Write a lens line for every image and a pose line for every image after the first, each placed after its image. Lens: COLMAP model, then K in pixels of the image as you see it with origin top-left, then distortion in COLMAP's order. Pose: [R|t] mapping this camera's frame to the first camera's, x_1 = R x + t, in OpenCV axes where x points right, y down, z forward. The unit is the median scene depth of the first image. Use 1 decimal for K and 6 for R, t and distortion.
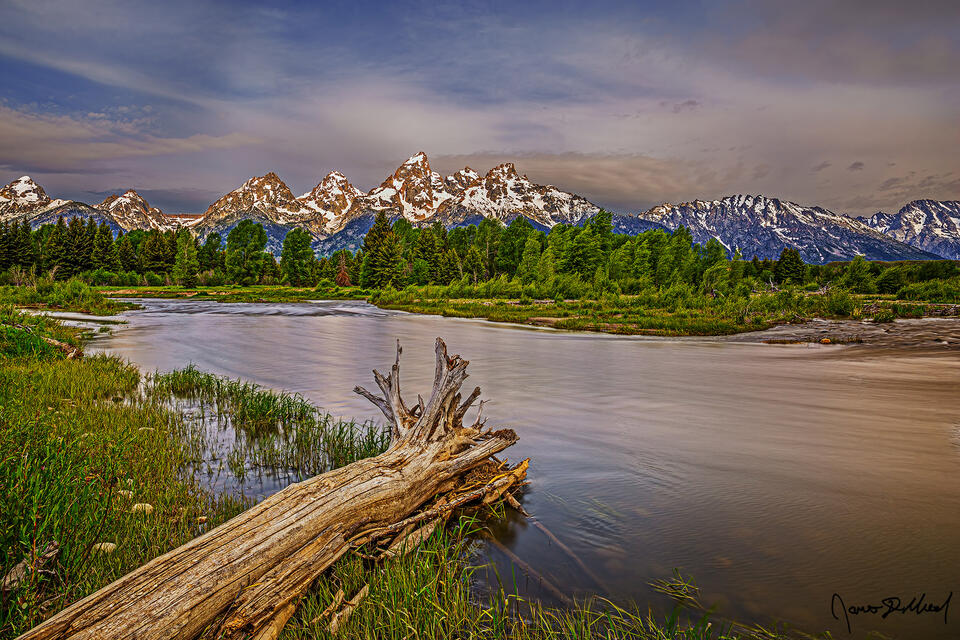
lens RADIAL K [[653.6, 0, 478.4], [0, 653.6, 323.6], [0, 0, 1]] dist [-0.116543, 0.093470]
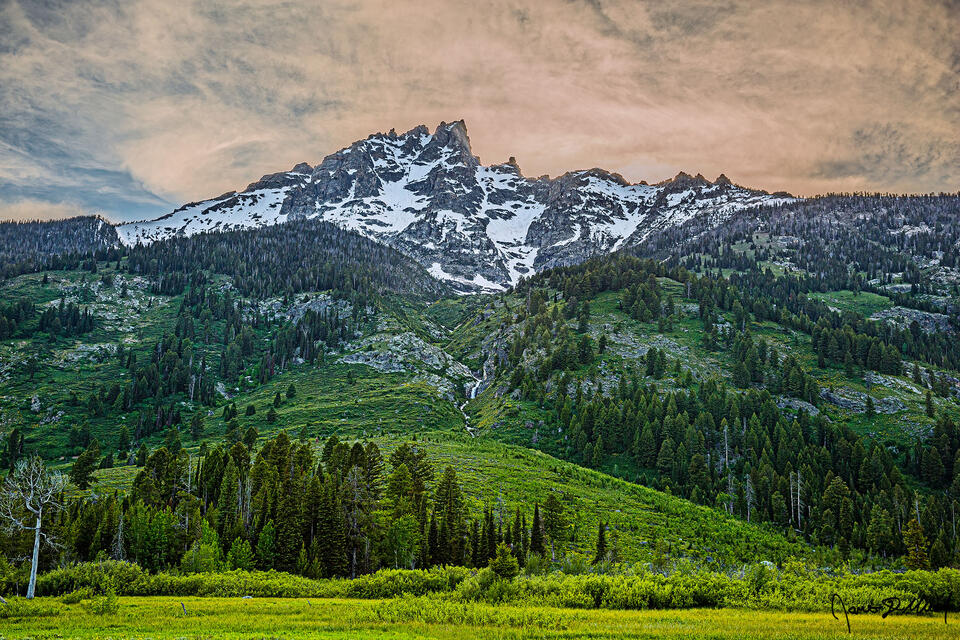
lens RADIAL K [[964.5, 0, 477.6], [0, 964.5, 339.2], [0, 0, 1]] dist [-0.003417, 0.003945]
pose [[0.957693, -0.064717, -0.280419, 0.167951], [-0.020206, 0.956862, -0.289840, -0.049835], [0.287080, 0.283245, 0.915072, 0.688859]]
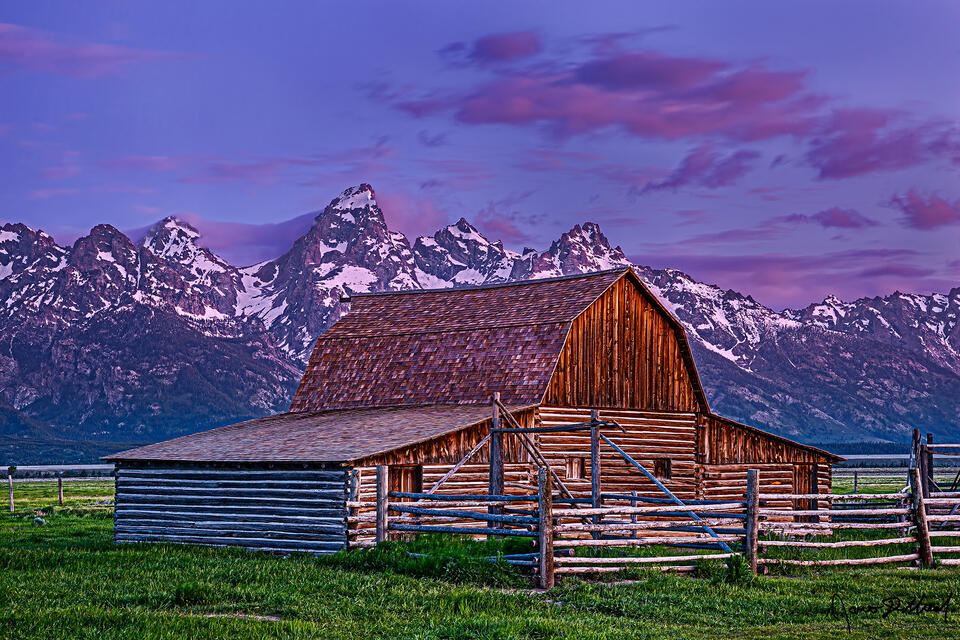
lens RADIAL K [[1788.9, 0, 480.0], [0, 1788.9, 320.0], [0, 0, 1]] dist [0.220451, 0.149435]
pose [[0.968076, 0.015742, 0.250160, -0.394050], [0.019435, 0.990308, -0.137525, 0.017920], [-0.249901, 0.137997, 0.958388, -0.312233]]
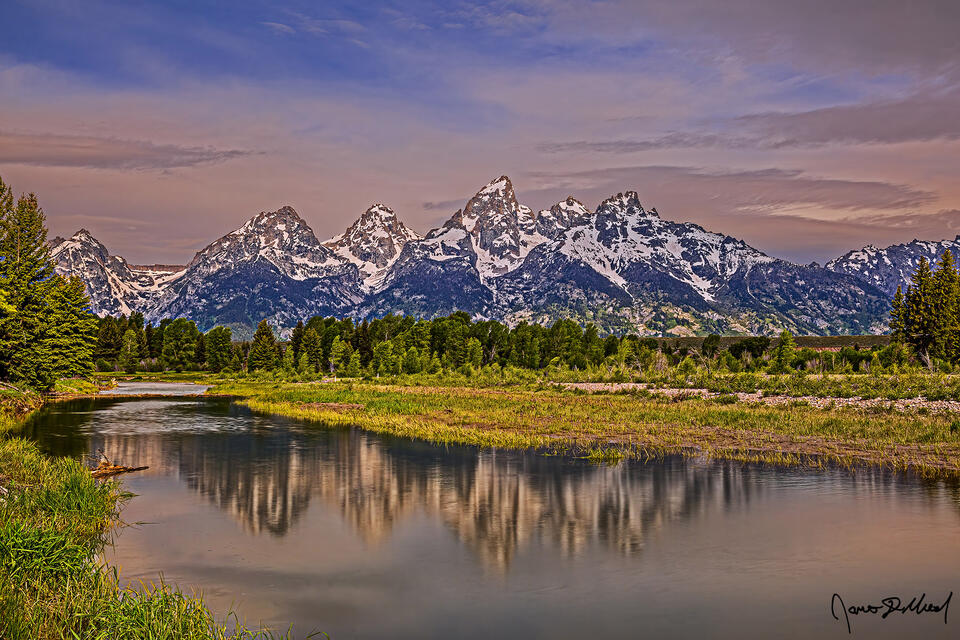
lens RADIAL K [[979.2, 0, 535.9], [0, 979.2, 280.5], [0, 0, 1]] dist [-0.047593, 0.121959]
pose [[0.998325, -0.005492, -0.057592, 0.006951], [-0.003175, 0.988783, -0.149326, 0.000731], [0.057766, 0.149259, 0.987109, -0.013408]]
